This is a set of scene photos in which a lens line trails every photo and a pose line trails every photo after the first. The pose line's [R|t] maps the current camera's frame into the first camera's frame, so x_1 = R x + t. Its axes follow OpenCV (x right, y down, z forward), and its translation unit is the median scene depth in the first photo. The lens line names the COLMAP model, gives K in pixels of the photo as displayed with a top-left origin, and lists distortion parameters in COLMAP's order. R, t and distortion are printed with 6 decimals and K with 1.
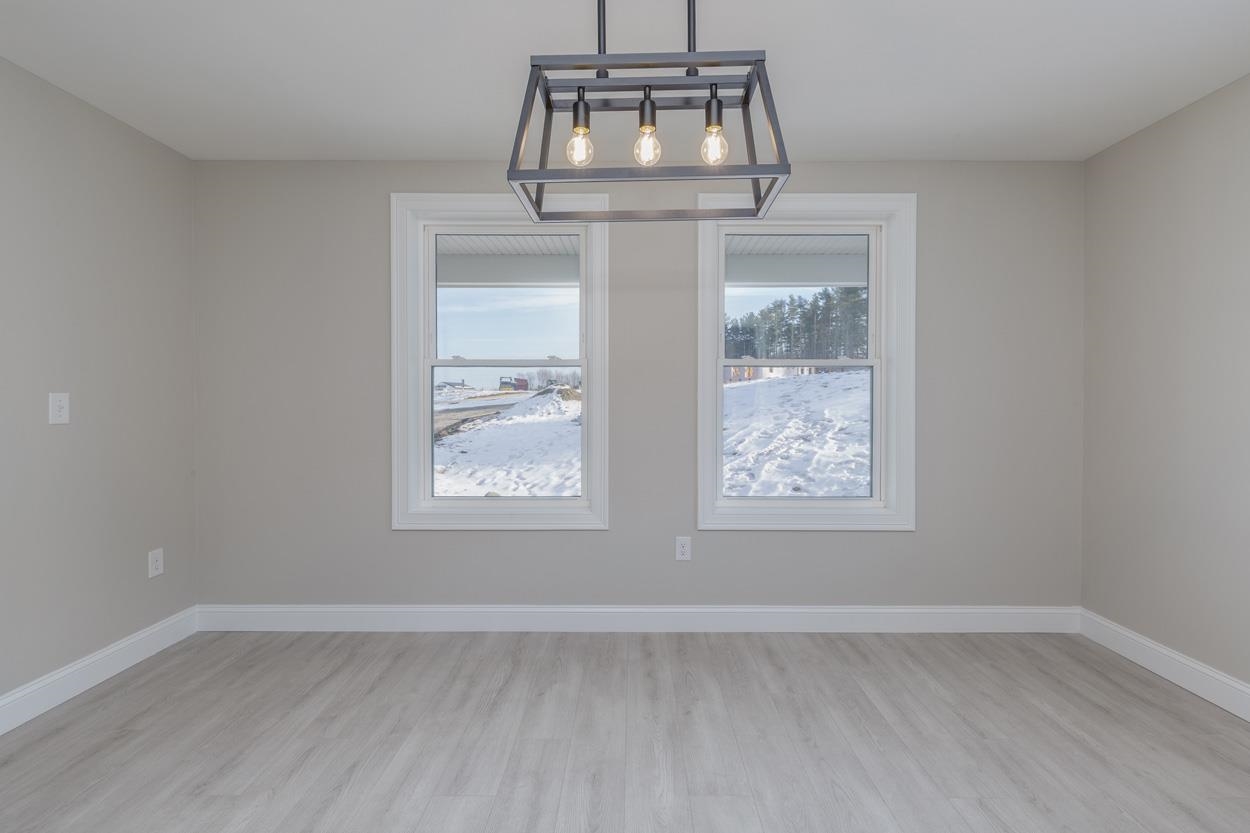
lens RADIAL K [[575.9, 0, 626.3], [0, 575.9, 445.7], [0, 0, 1]] dist [0.001025, 0.000193]
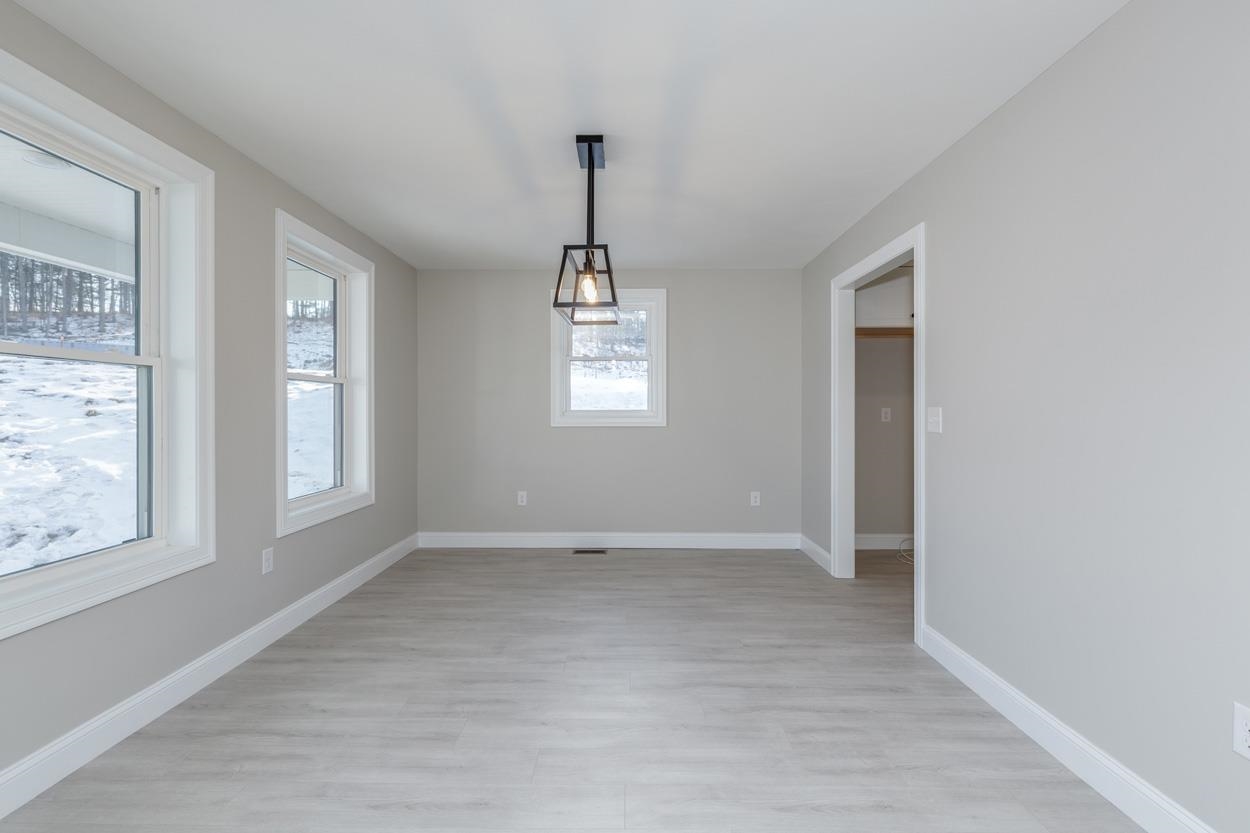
lens RADIAL K [[571.3, 0, 625.0], [0, 571.3, 416.5], [0, 0, 1]] dist [0.001896, 0.000156]
pose [[0.004110, -0.015387, 0.999873, -1.111822], [0.079390, 0.996731, 0.015012, -0.049090], [-0.996835, 0.079319, 0.005318, 0.427785]]
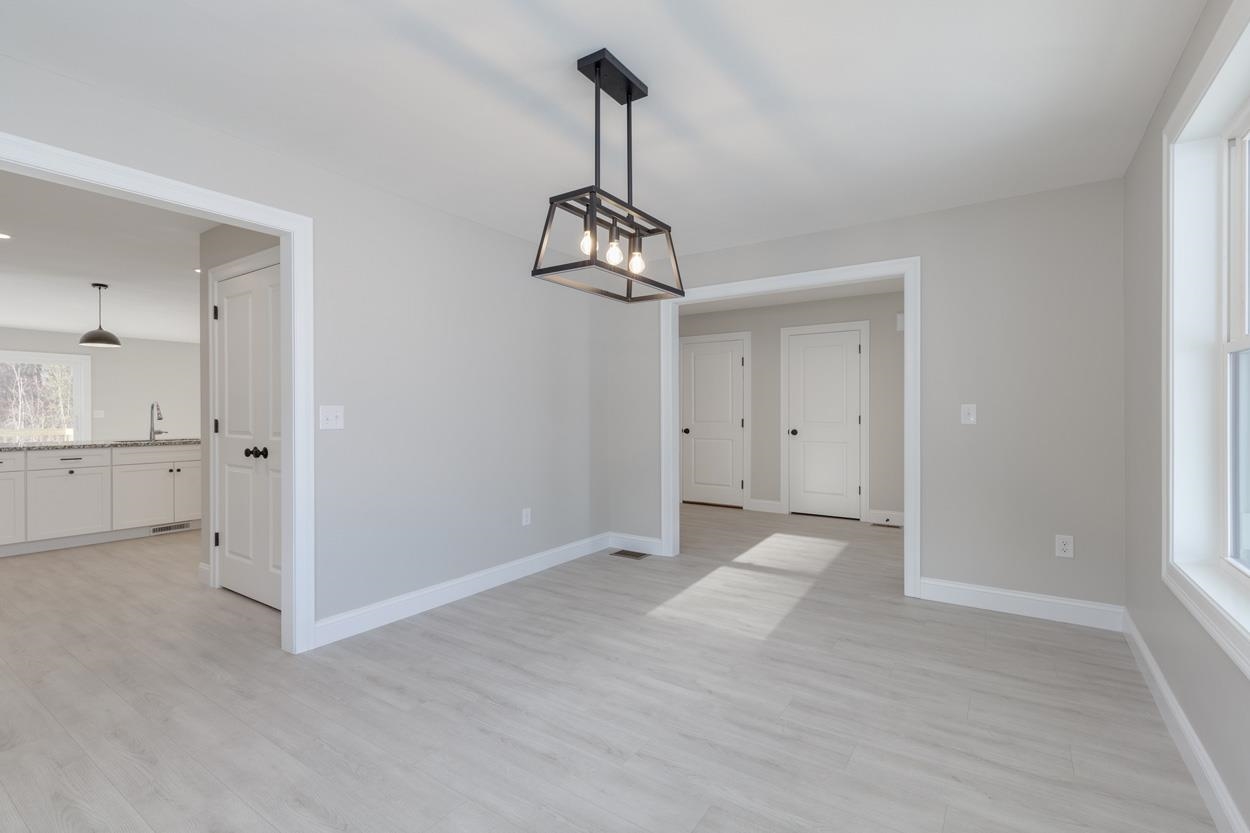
lens RADIAL K [[557.7, 0, 625.0], [0, 557.7, 416.5], [0, 0, 1]] dist [-0.015684, -0.000170]
pose [[-0.561716, 0.007772, -0.827294, 0.713640], [-0.061535, 0.996794, 0.051145, -0.071515], [0.825039, 0.079636, -0.559436, 0.993552]]
